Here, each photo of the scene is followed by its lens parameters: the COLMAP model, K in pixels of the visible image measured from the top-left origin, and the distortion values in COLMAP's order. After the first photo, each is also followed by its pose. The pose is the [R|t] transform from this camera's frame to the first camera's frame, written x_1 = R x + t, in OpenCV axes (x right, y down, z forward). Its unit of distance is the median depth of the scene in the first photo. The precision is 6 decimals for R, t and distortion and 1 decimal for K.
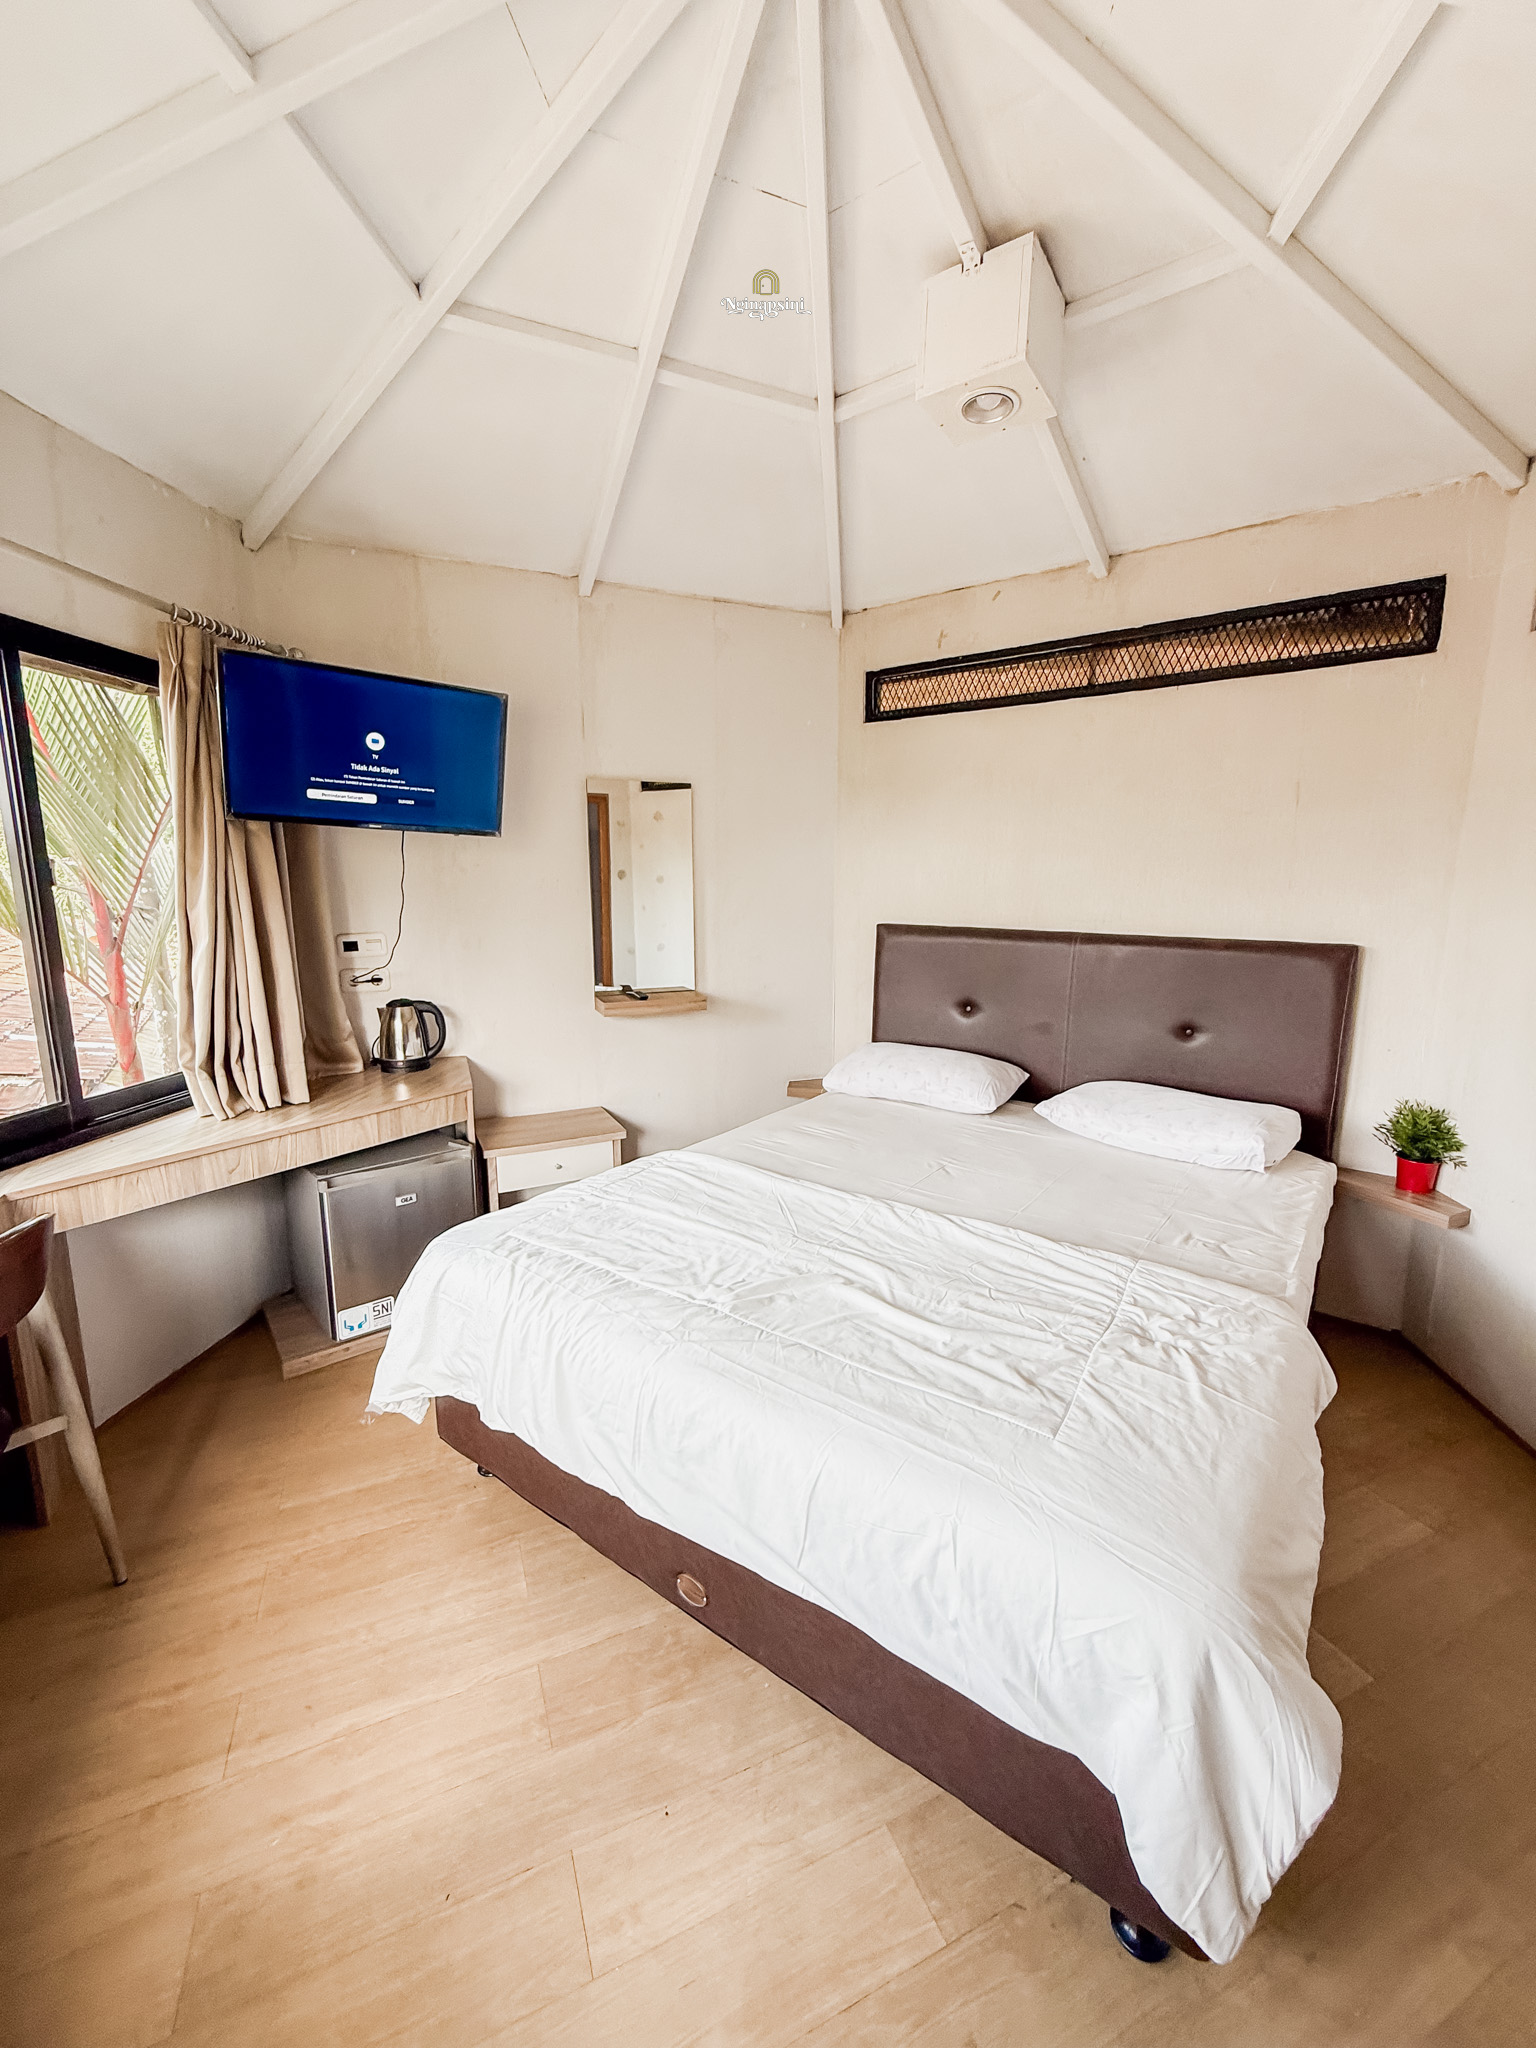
lens RADIAL K [[834.9, 0, 768.0], [0, 834.9, 1024.0], [0, 0, 1]] dist [-0.003947, -0.000079]
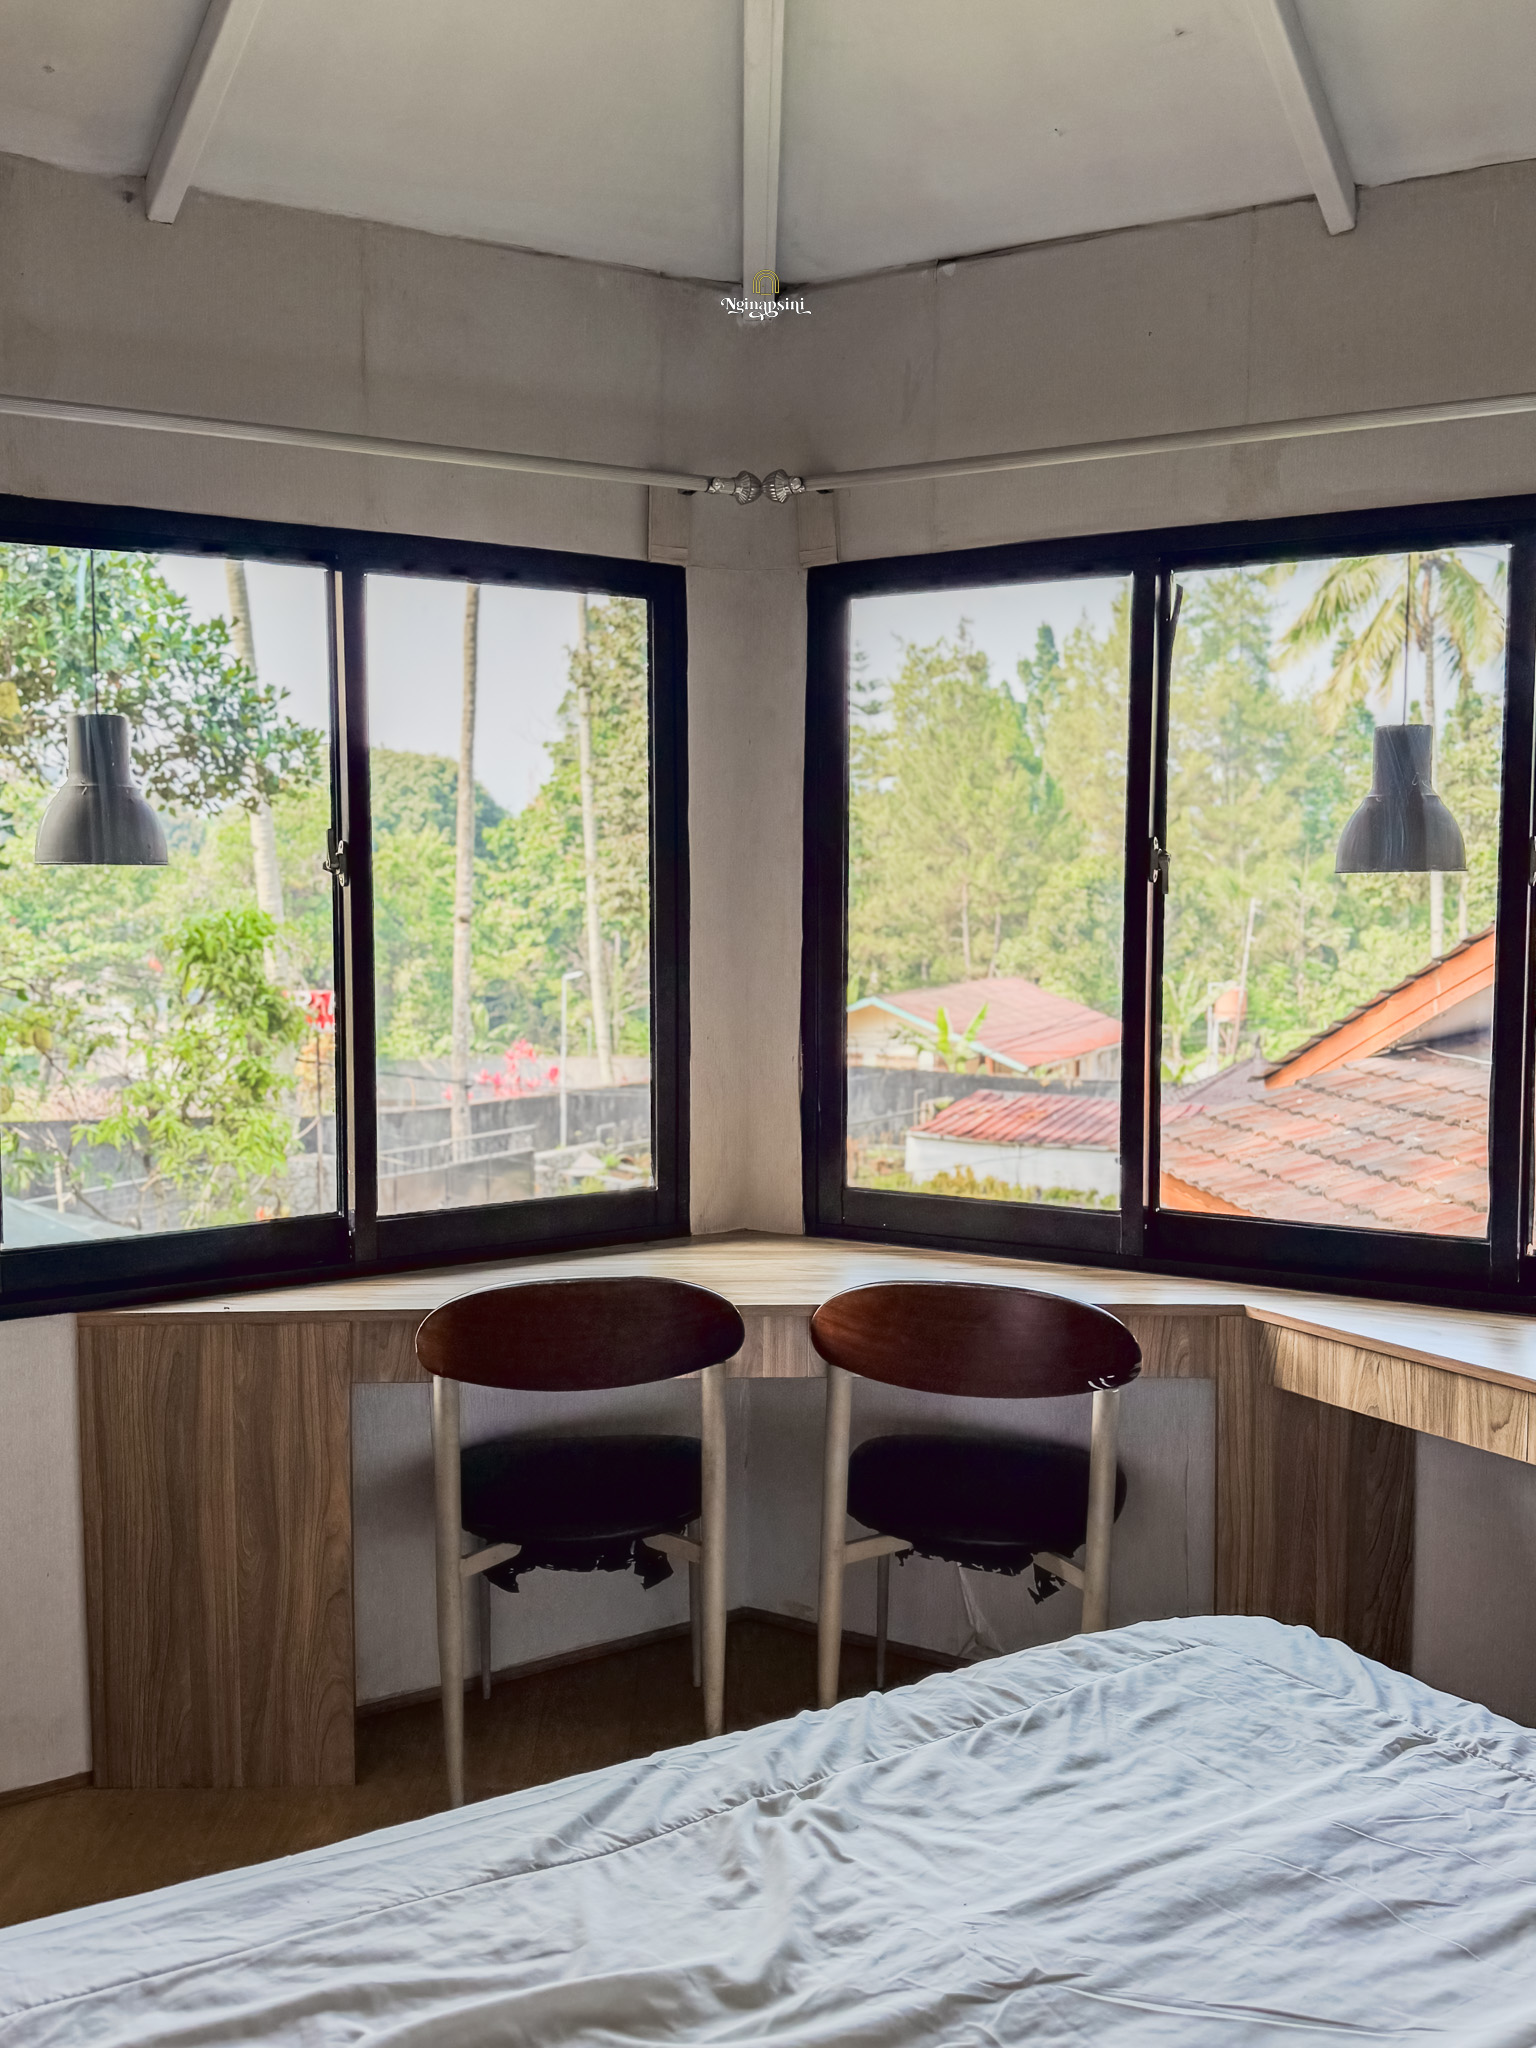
lens RADIAL K [[1843.2, 0, 768.0], [0, 1843.2, 1024.0], [0, 0, 1]] dist [0.155277, -0.307306]
pose [[-0.393015, 0.064287, -0.917282, 0.756280], [-0.155765, 0.978482, 0.135314, -0.201651], [0.906243, 0.196061, -0.374544, 1.149710]]
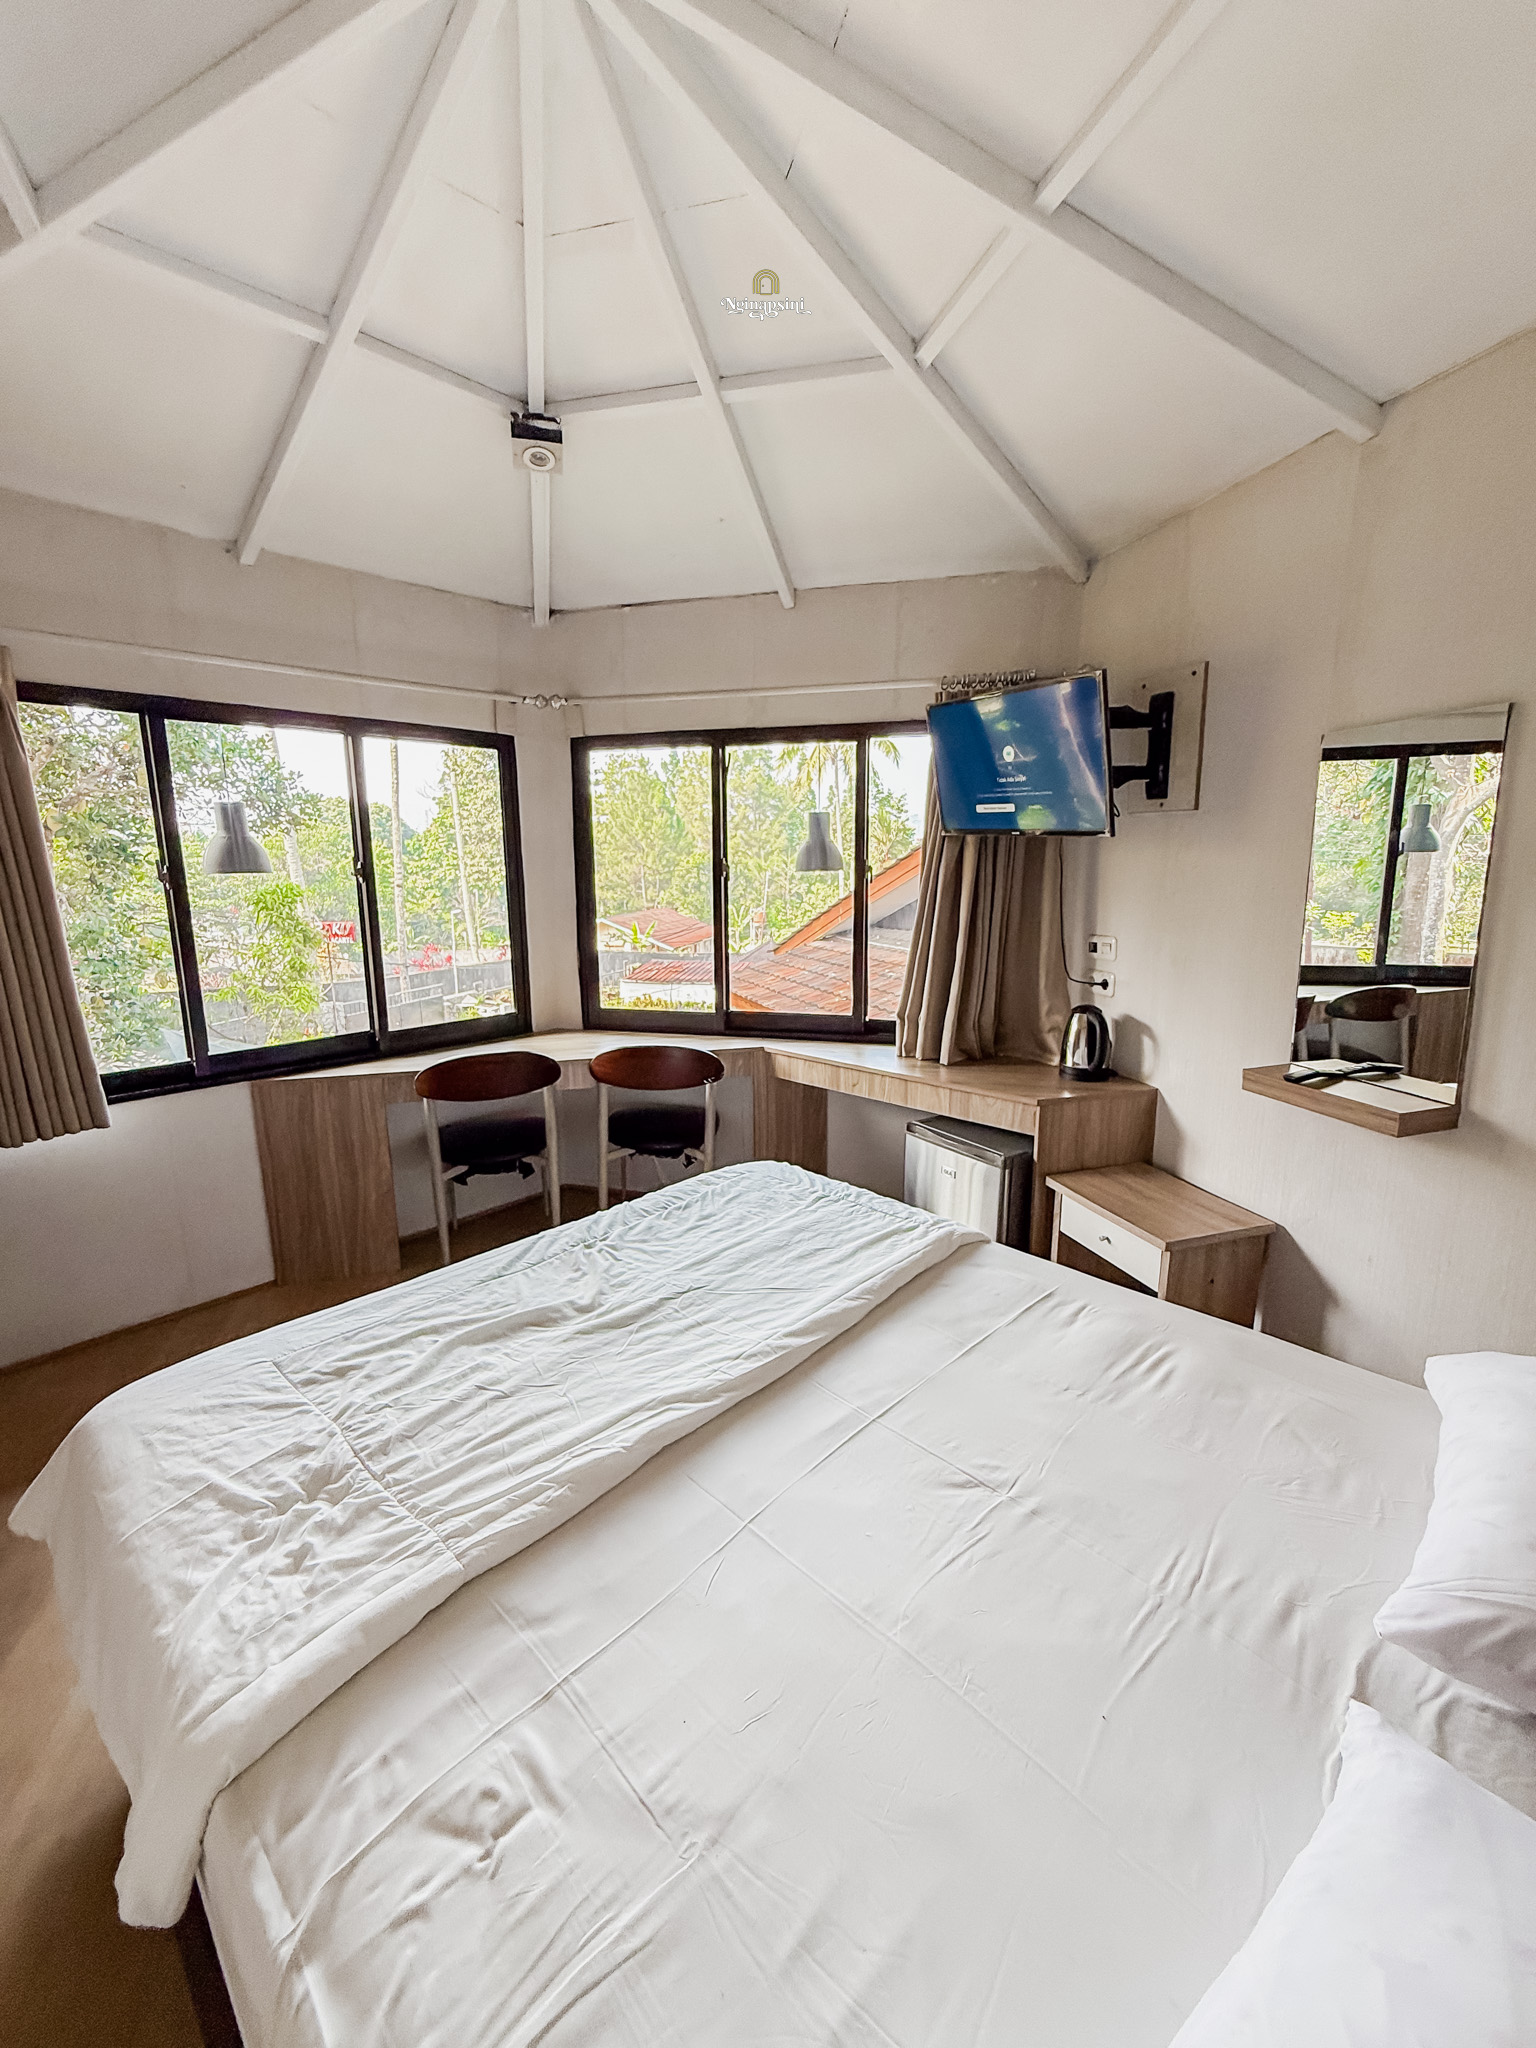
lens RADIAL K [[834.9, 0, 768.0], [0, 834.9, 1024.0], [0, 0, 1]] dist [-0.003947, -0.000079]
pose [[-0.149395, 0.183508, -0.971600, 0.890864], [-0.159937, 0.965203, 0.206892, -0.235718], [0.975757, 0.186303, -0.114847, 1.176142]]
